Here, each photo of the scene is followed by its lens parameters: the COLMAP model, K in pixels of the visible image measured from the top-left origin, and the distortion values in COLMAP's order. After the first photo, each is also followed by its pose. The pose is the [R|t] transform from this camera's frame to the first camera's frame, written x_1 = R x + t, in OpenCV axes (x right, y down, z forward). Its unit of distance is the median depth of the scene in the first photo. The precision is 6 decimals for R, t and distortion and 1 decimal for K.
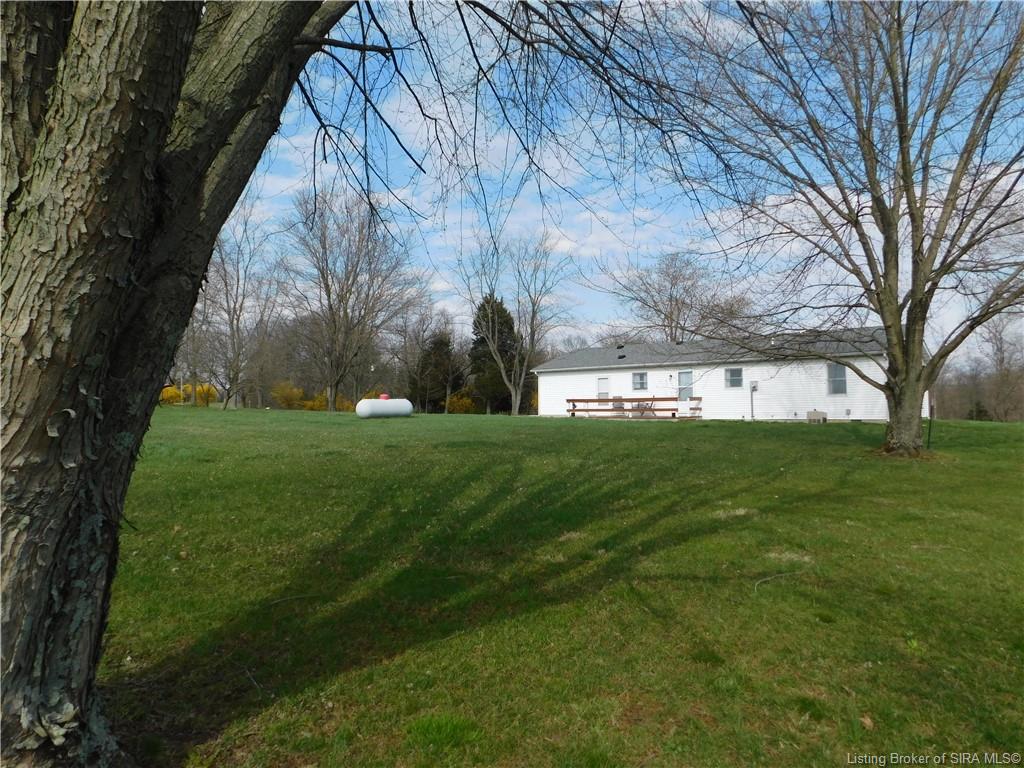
lens RADIAL K [[678.9, 0, 511.4], [0, 678.9, 381.4], [0, 0, 1]] dist [-0.045246, 0.019034]
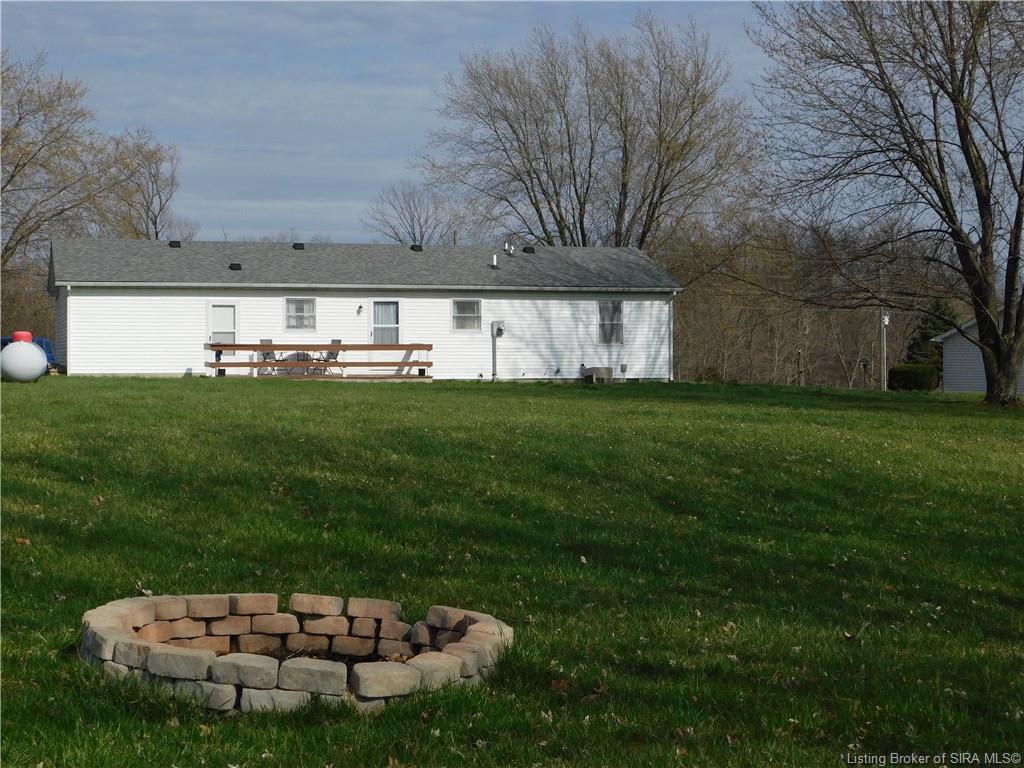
lens RADIAL K [[1766.8, 0, 509.6], [0, 1766.8, 380.9], [0, 0, 1]] dist [0.018797, 0.000000]
pose [[0.571112, -0.005549, 0.820854, -0.963943], [-0.036324, 0.998827, 0.032025, 0.002067], [-0.820068, -0.048106, 0.570240, 0.005833]]
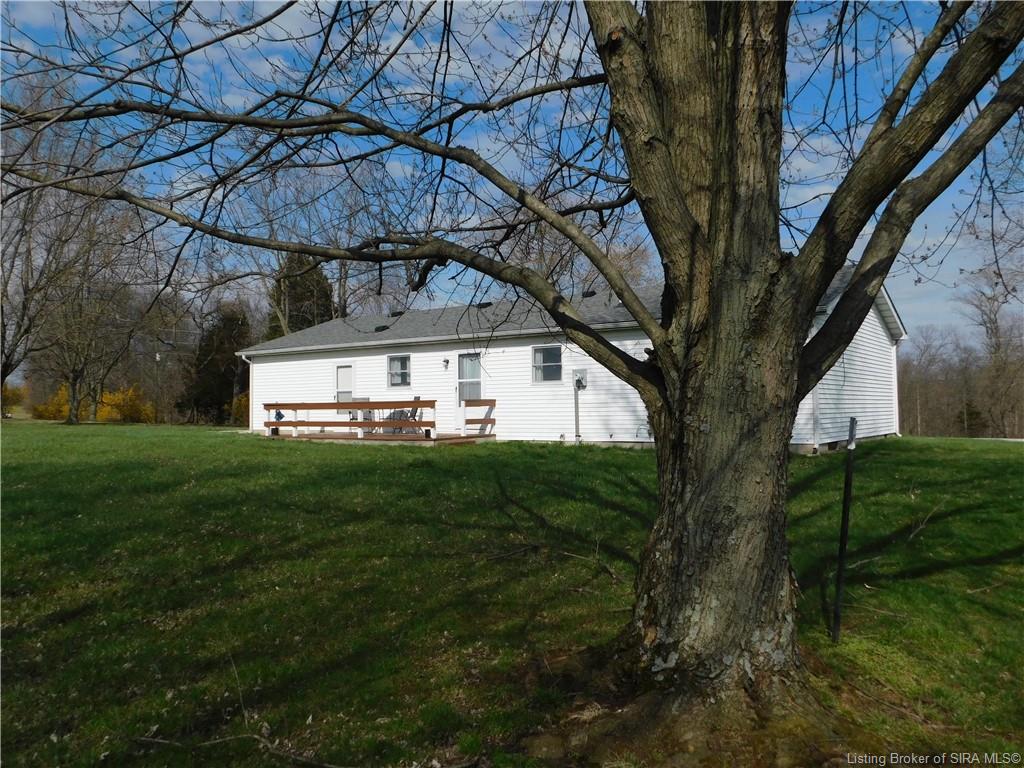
lens RADIAL K [[821.3, 0, 511.1], [0, 821.3, 383.5], [0, 0, 1]] dist [0.000434, -0.002662]
pose [[0.994581, -0.001664, 0.103951, 0.218450], [0.000859, 0.999969, 0.007788, 0.004979], [-0.103961, -0.007657, 0.994552, 0.329934]]
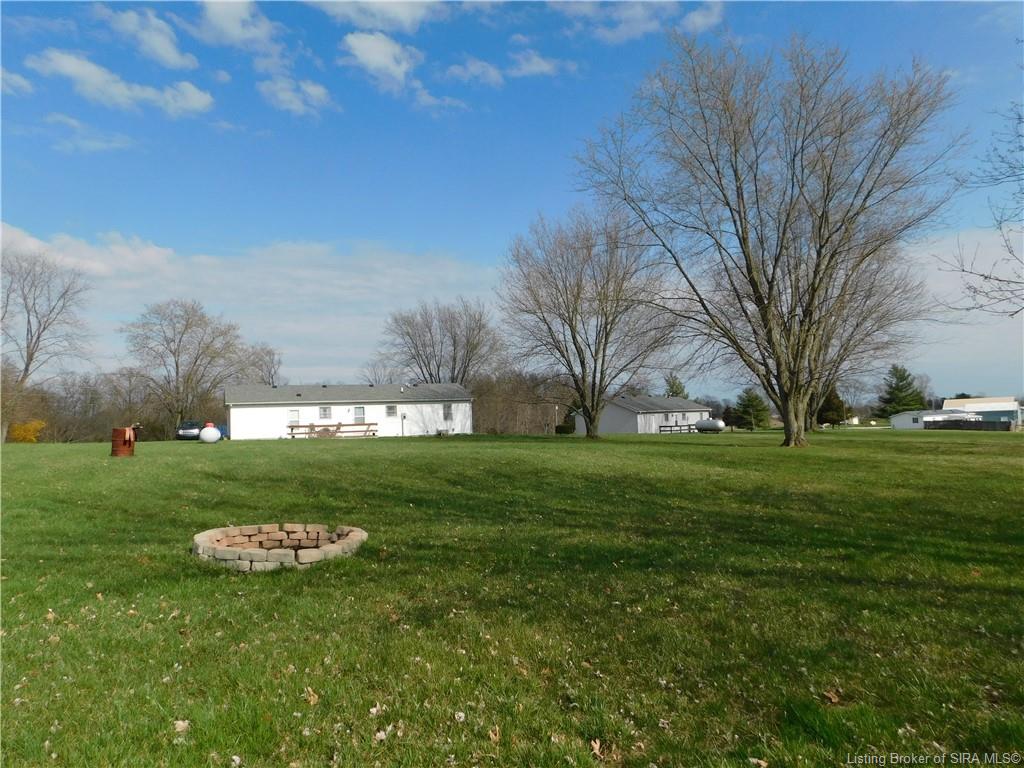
lens RADIAL K [[678.9, 0, 510.2], [0, 678.9, 379.1], [0, 0, 1]] dist [-0.045246, 0.019034]
pose [[0.452921, 0.047838, 0.890266, -0.959125], [-0.003905, 0.998656, -0.051676, 0.001285], [-0.891542, 0.019928, 0.452499, -0.011778]]
